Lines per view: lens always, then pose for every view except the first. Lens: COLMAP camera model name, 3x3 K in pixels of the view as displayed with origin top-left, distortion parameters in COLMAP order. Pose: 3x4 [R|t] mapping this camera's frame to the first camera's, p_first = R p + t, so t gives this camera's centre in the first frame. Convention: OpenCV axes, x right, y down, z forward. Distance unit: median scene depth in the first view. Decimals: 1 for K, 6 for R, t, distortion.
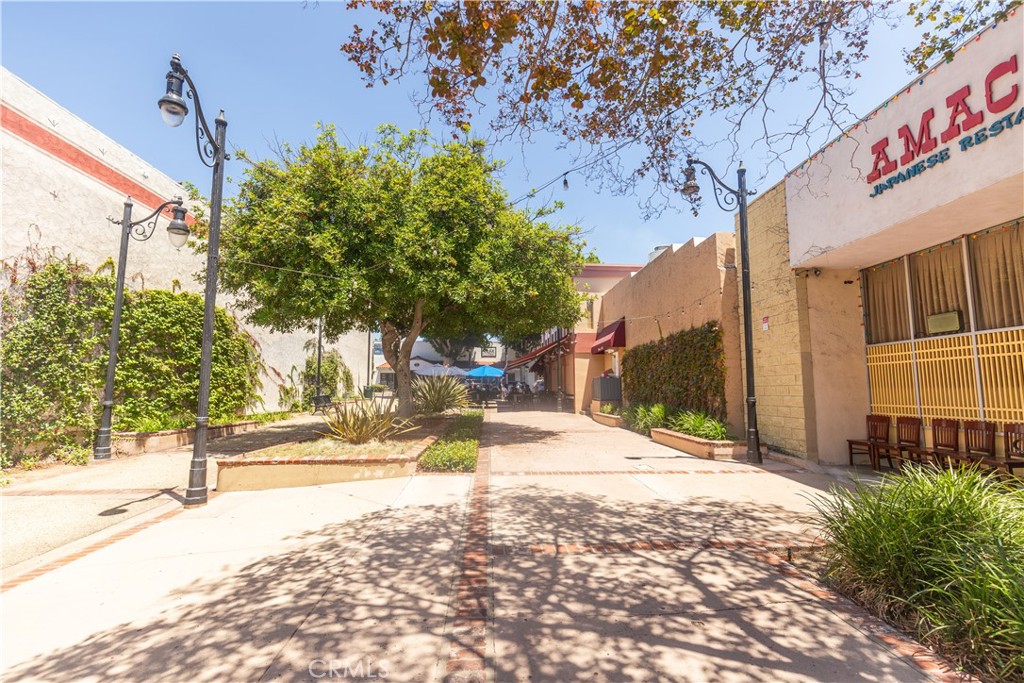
lens RADIAL K [[456.4, 0, 516.1], [0, 456.4, 342.1], [0, 0, 1]] dist [0.005240, -0.001051]
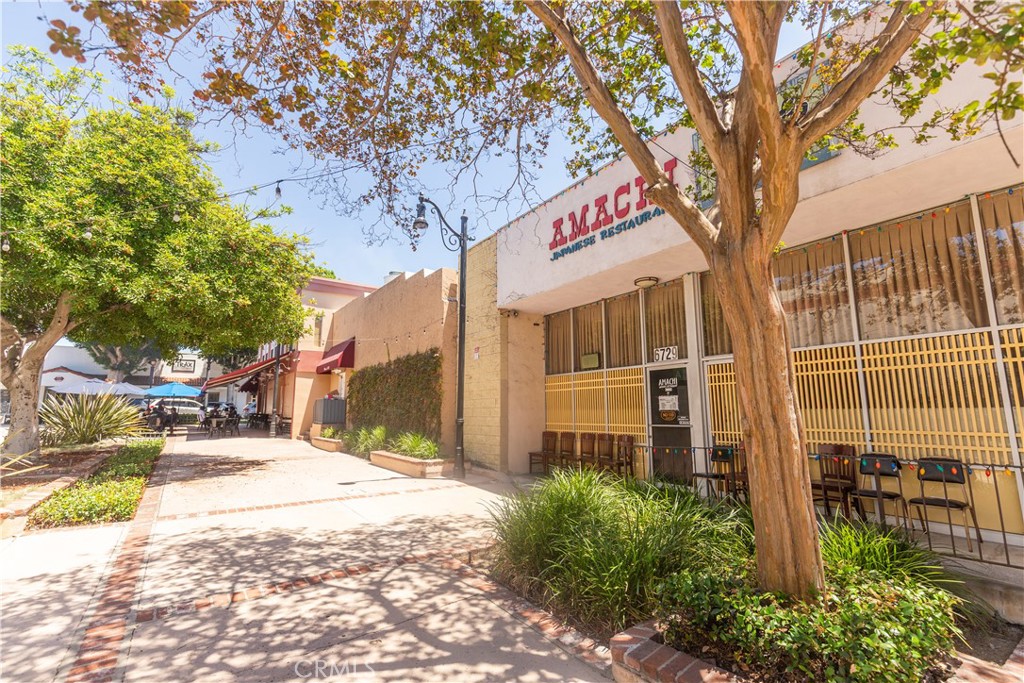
lens RADIAL K [[456.4, 0, 514.5], [0, 456.4, 340.9], [0, 0, 1]] dist [0.005240, -0.001051]
pose [[0.845217, 0.076883, 0.528864, 0.028074], [-0.050762, 0.996673, -0.063764, -0.004769], [-0.532007, 0.027048, 0.846308, -0.024448]]
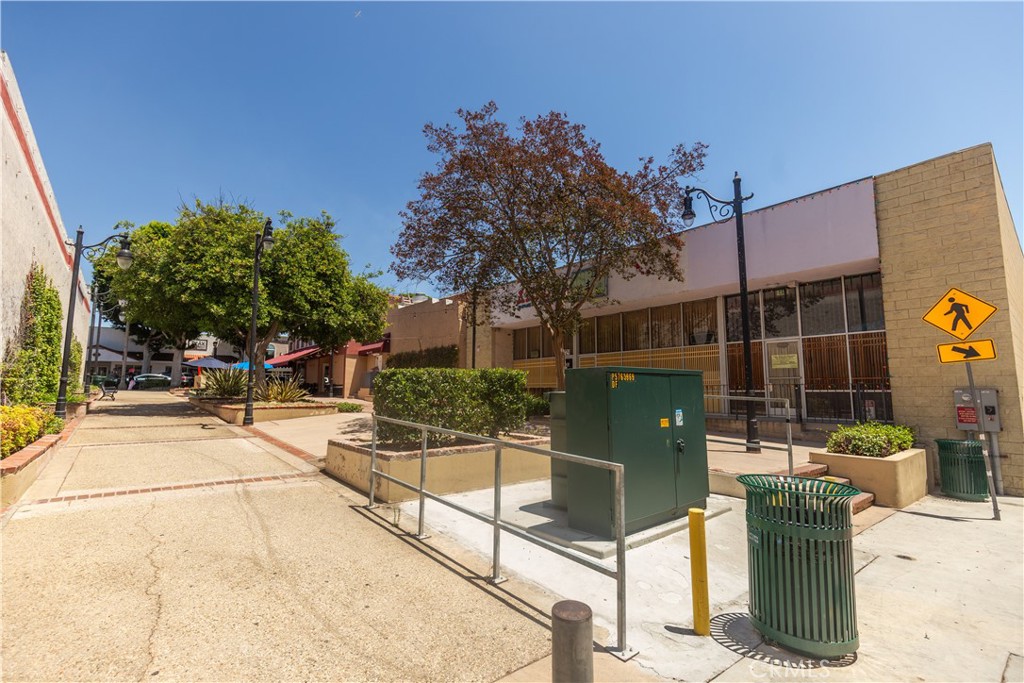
lens RADIAL K [[456.4, 0, 512.3], [0, 456.4, 341.4], [0, 0, 1]] dist [0.005240, -0.001051]
pose [[0.802187, 0.066079, 0.593405, -0.920400], [-0.065405, 0.997601, -0.022672, -0.050093], [-0.593480, -0.020624, 0.804585, -1.269857]]
